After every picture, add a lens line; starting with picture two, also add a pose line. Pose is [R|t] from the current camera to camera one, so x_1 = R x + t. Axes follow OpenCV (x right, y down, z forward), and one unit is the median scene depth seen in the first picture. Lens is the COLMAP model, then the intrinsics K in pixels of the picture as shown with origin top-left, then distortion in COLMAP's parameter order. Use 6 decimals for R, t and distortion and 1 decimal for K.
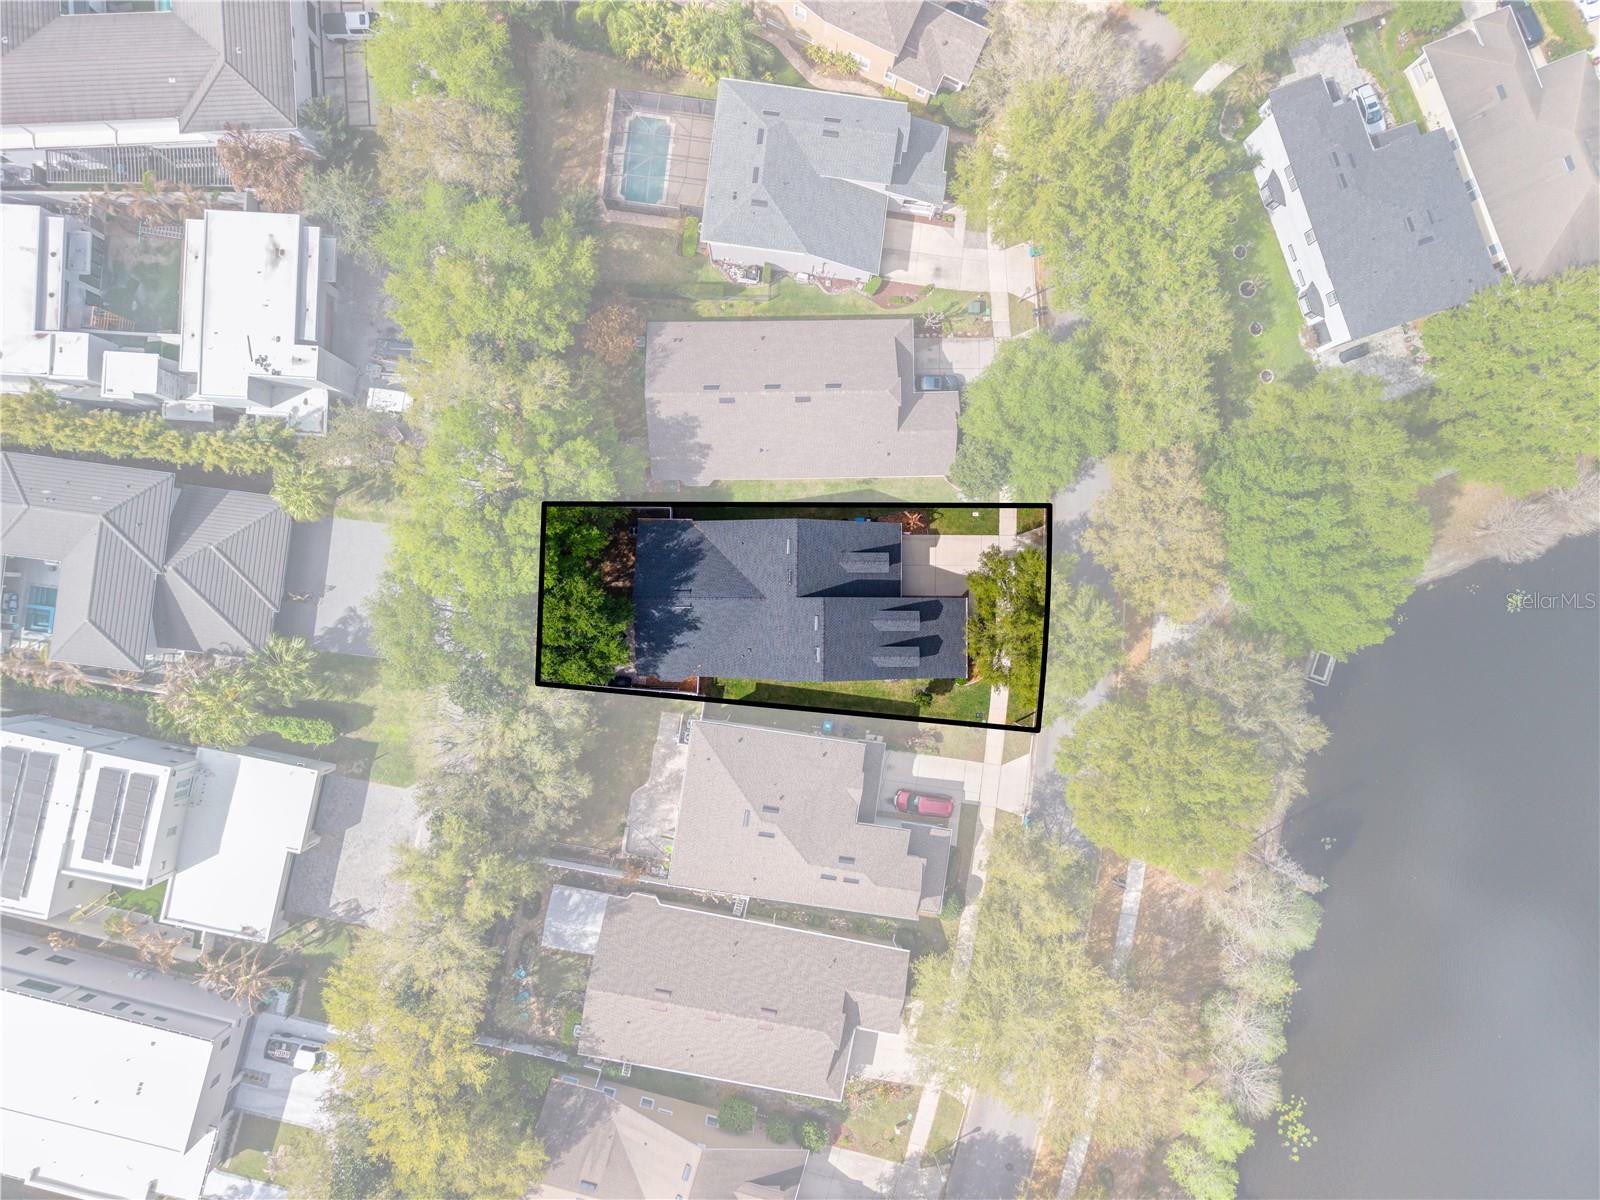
lens RADIAL K [[1134.8, 0, 803.0], [0, 1134.8, 589.5], [0, 0, 1]] dist [0.019385, -0.001310]
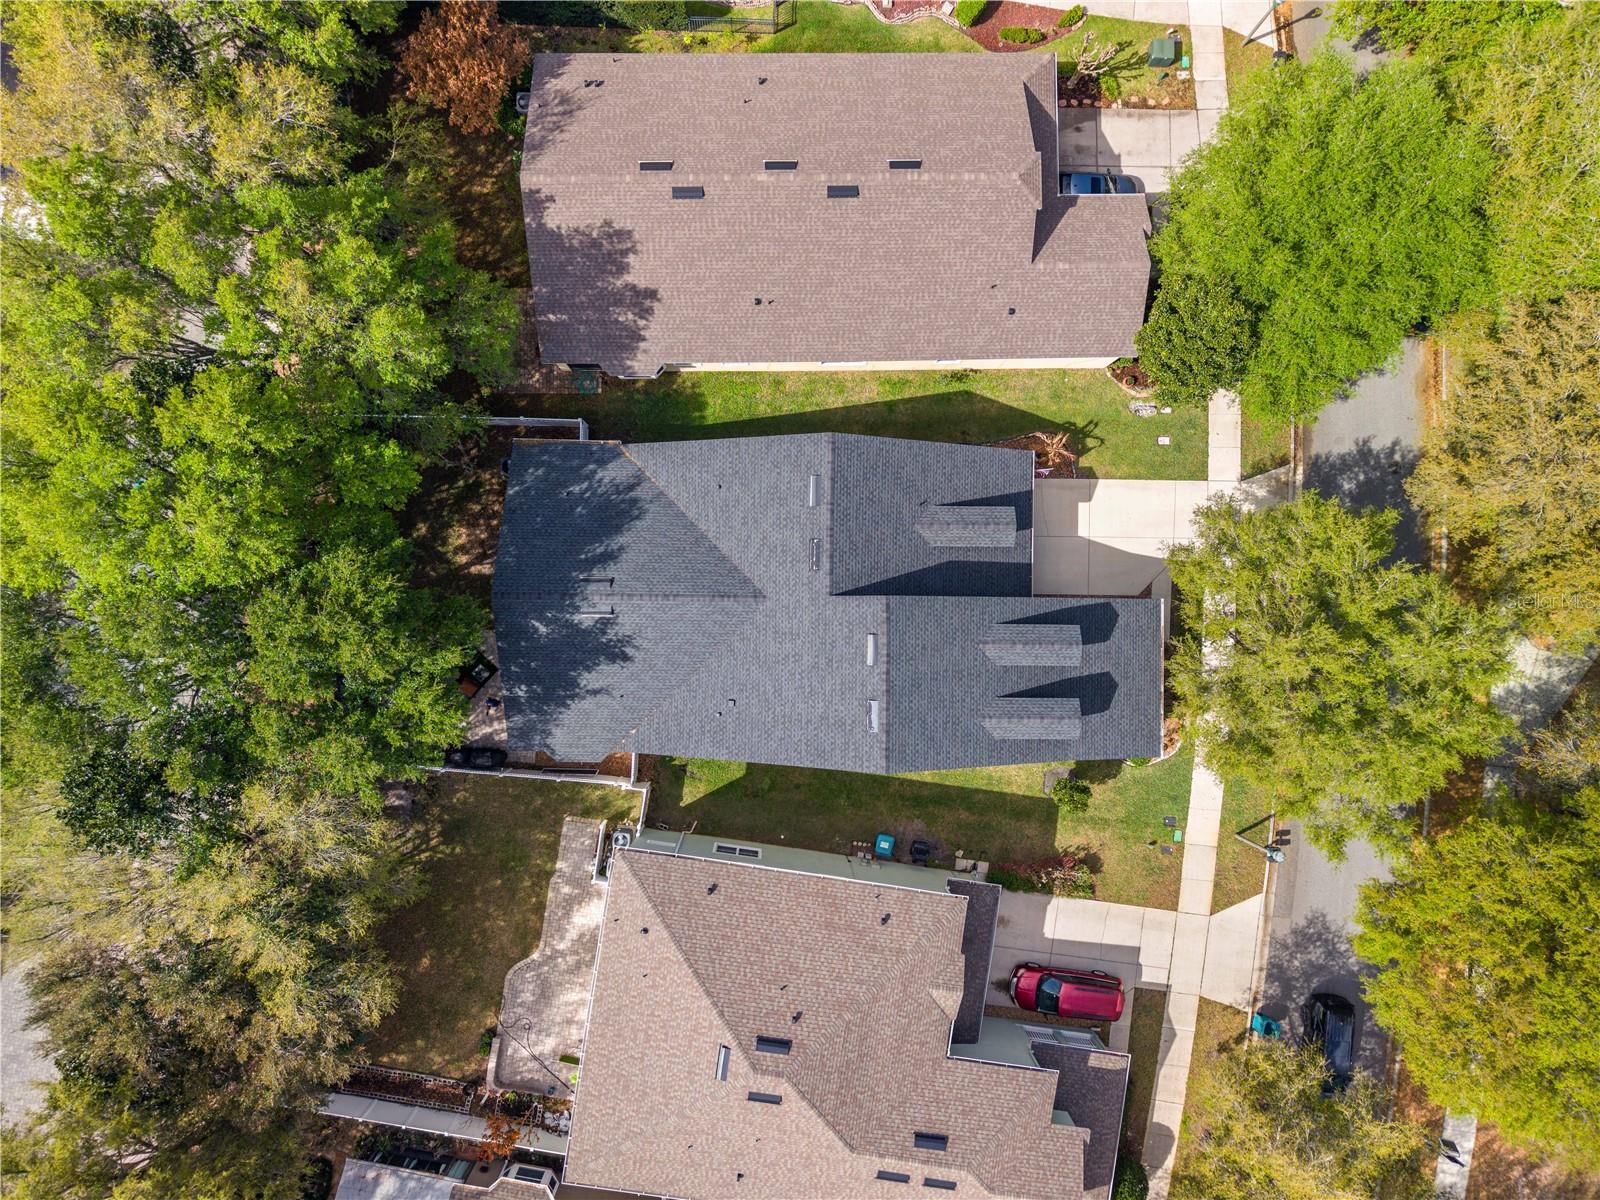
lens RADIAL K [[1059.1, 0, 815.9], [0, 1059.1, 584.2], [0, 0, 1]] dist [0.025845, -0.032120]
pose [[0.999943, 0.004518, 0.009650, -0.015139], [-0.004452, 0.999967, -0.006815, 0.004910], [-0.009680, 0.006772, 0.999930, 0.530248]]
